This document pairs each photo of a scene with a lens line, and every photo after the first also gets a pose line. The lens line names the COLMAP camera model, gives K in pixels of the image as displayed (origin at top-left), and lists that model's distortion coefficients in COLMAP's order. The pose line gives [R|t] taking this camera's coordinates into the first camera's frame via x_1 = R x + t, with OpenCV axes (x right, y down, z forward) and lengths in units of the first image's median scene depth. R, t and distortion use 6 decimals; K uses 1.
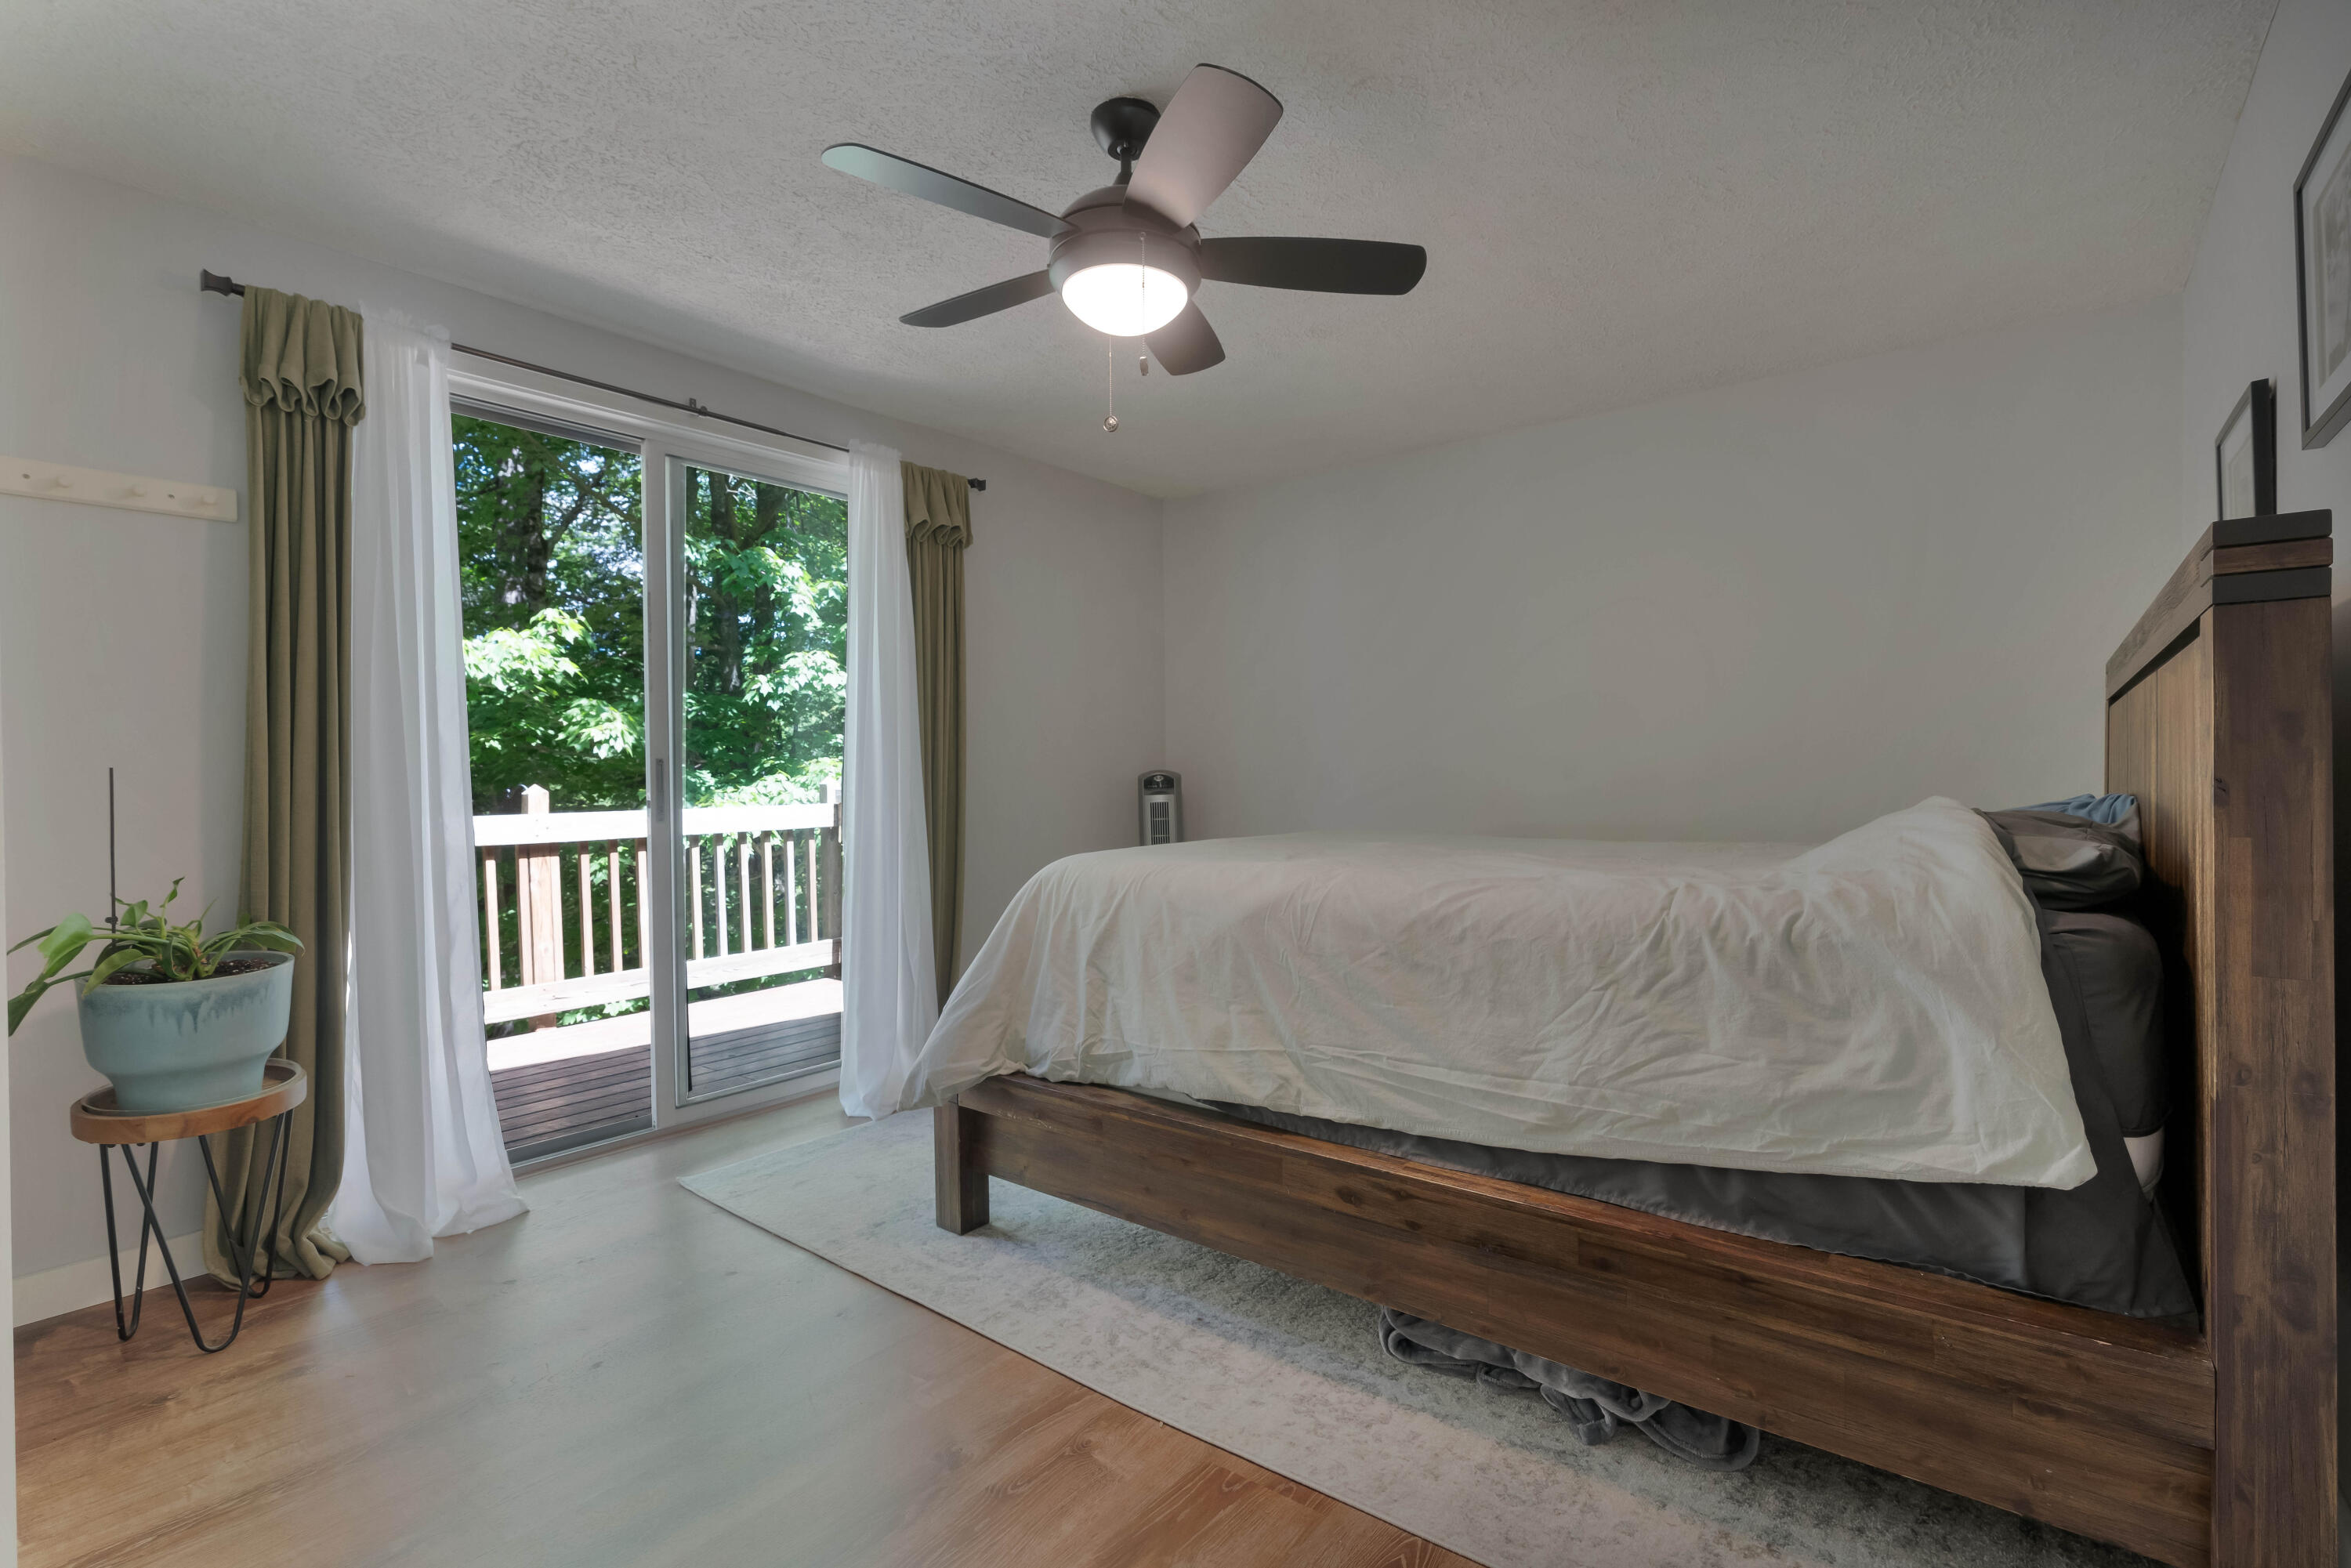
lens RADIAL K [[1053.3, 0, 1175.5], [0, 1053.3, 784.0], [0, 0, 1]] dist [-0.001908, 0.000541]
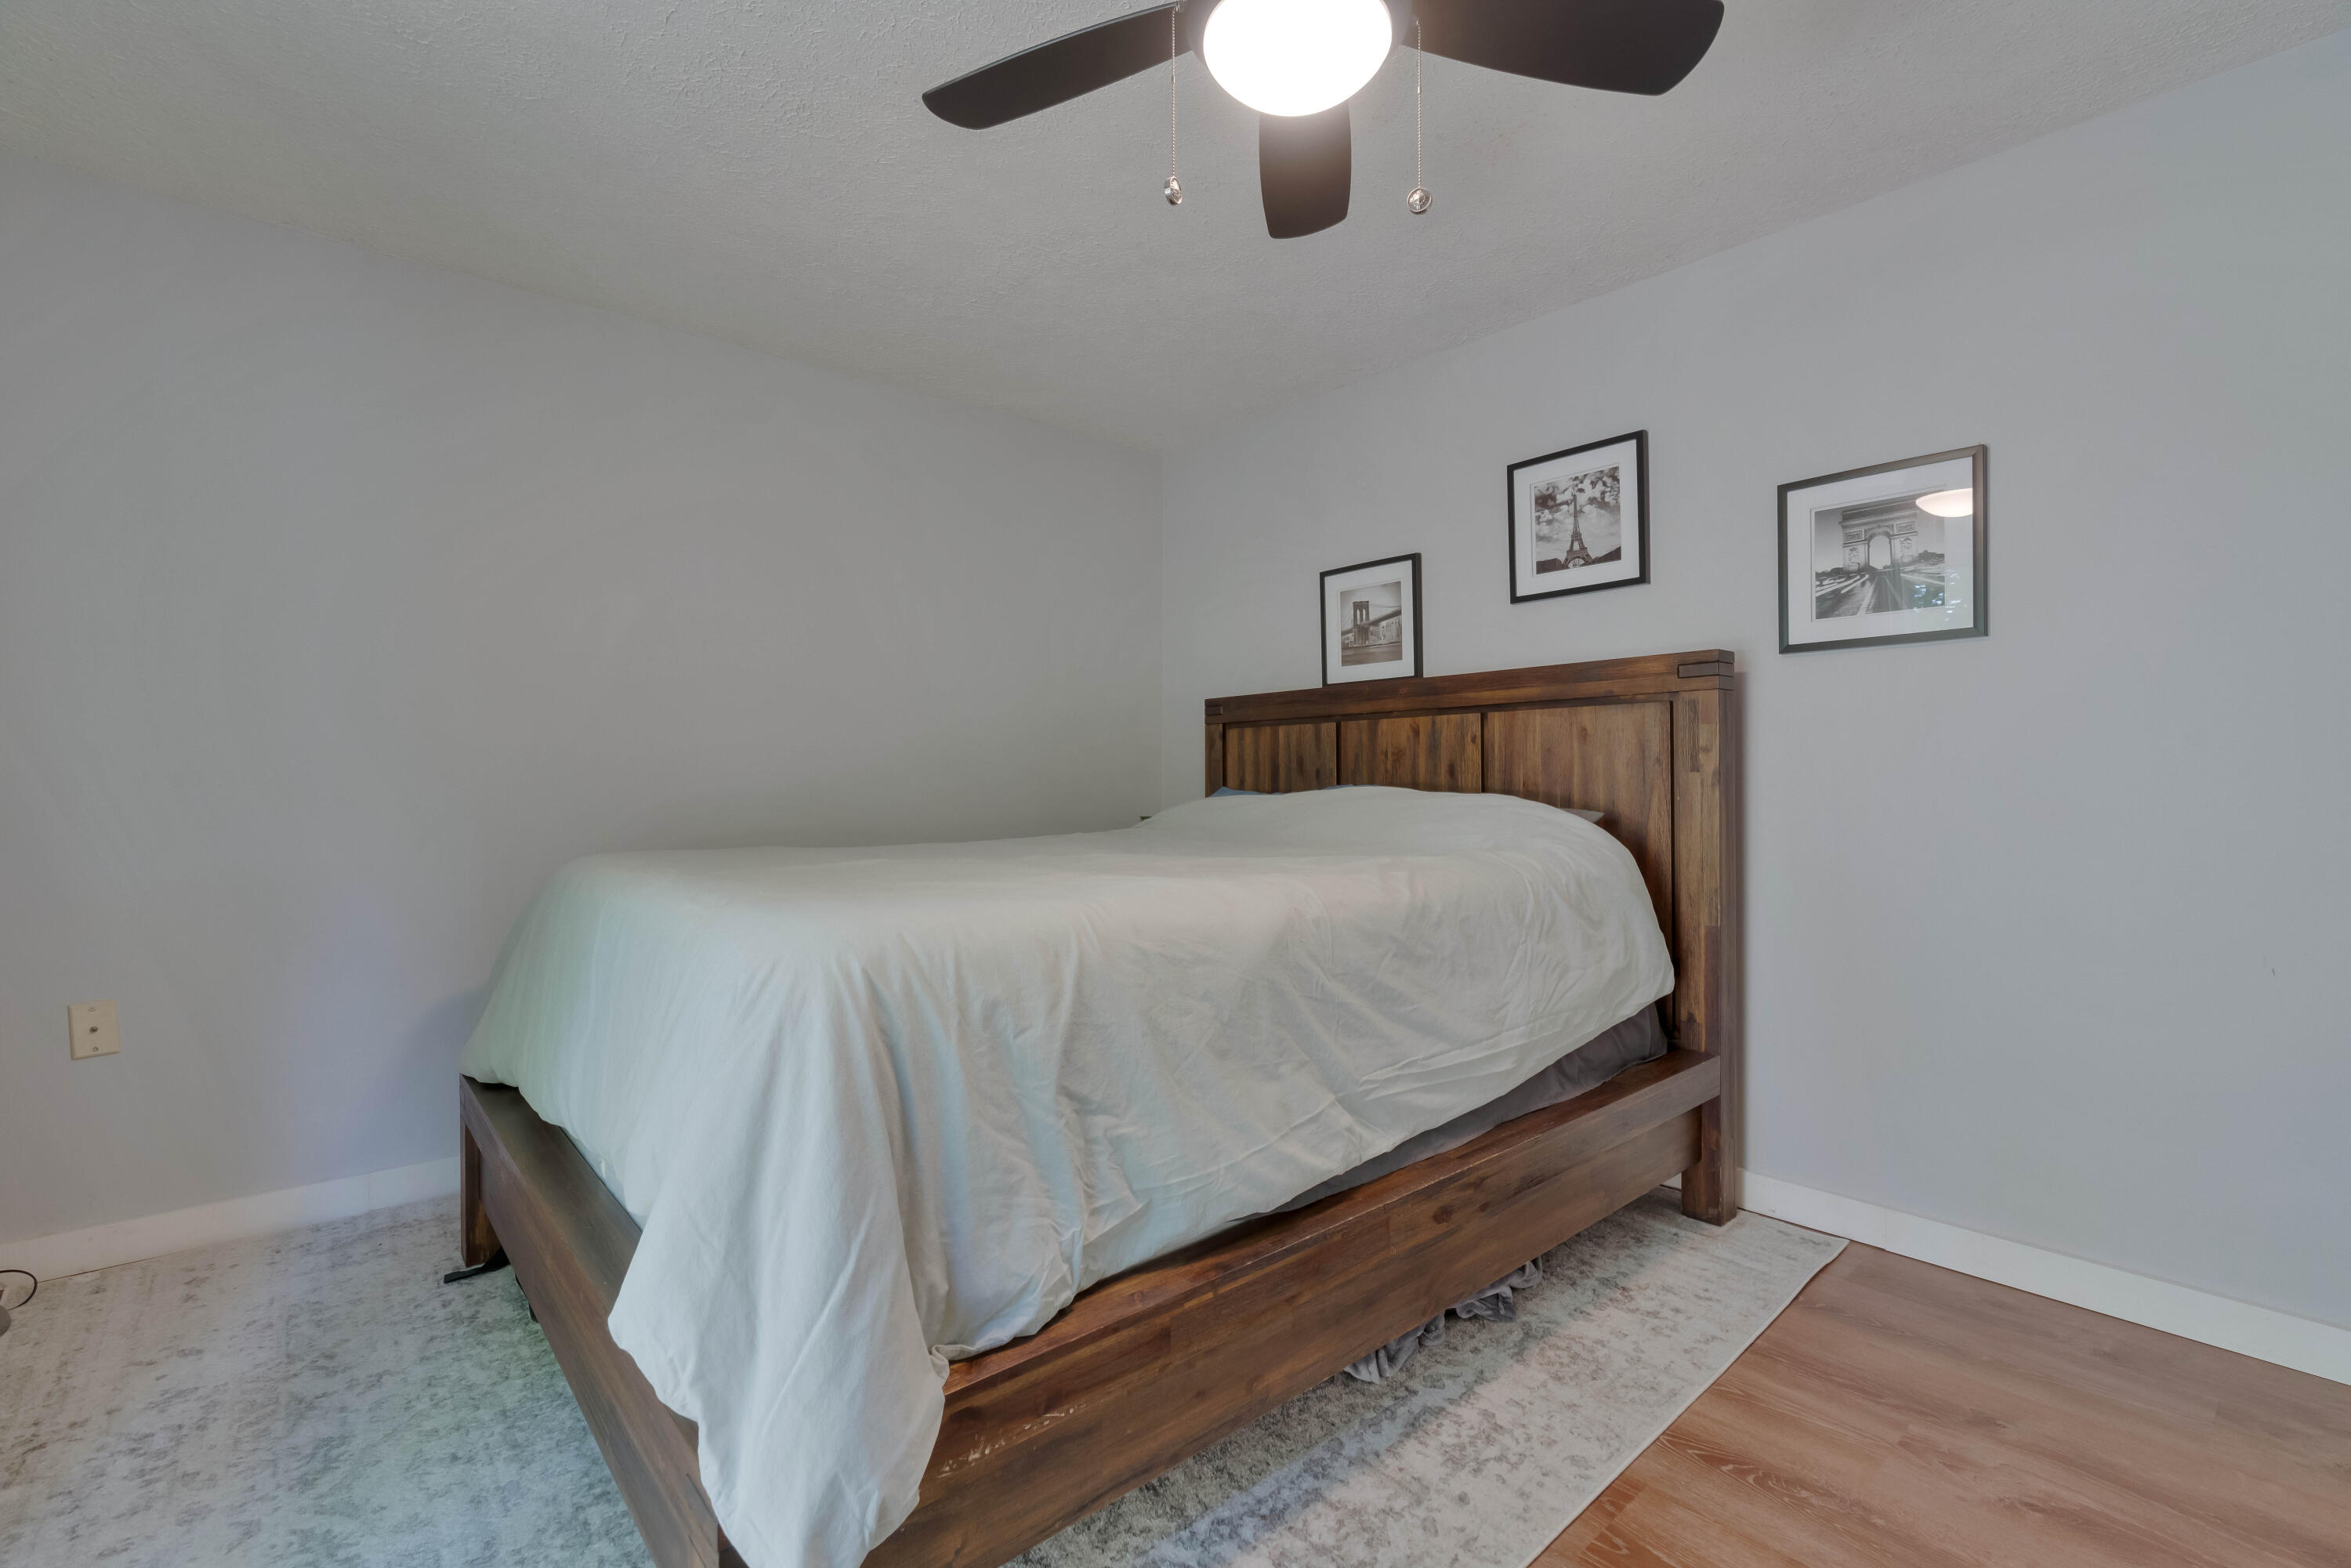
lens RADIAL K [[1053.3, 0, 1175.5], [0, 1053.3, 784.0], [0, 0, 1]] dist [-0.001908, 0.000541]
pose [[0.179641, 0.001565, 0.983731, -0.800480], [0.005536, 0.999981, -0.002602, 0.009407], [-0.983717, 0.005914, 0.179629, 1.065138]]
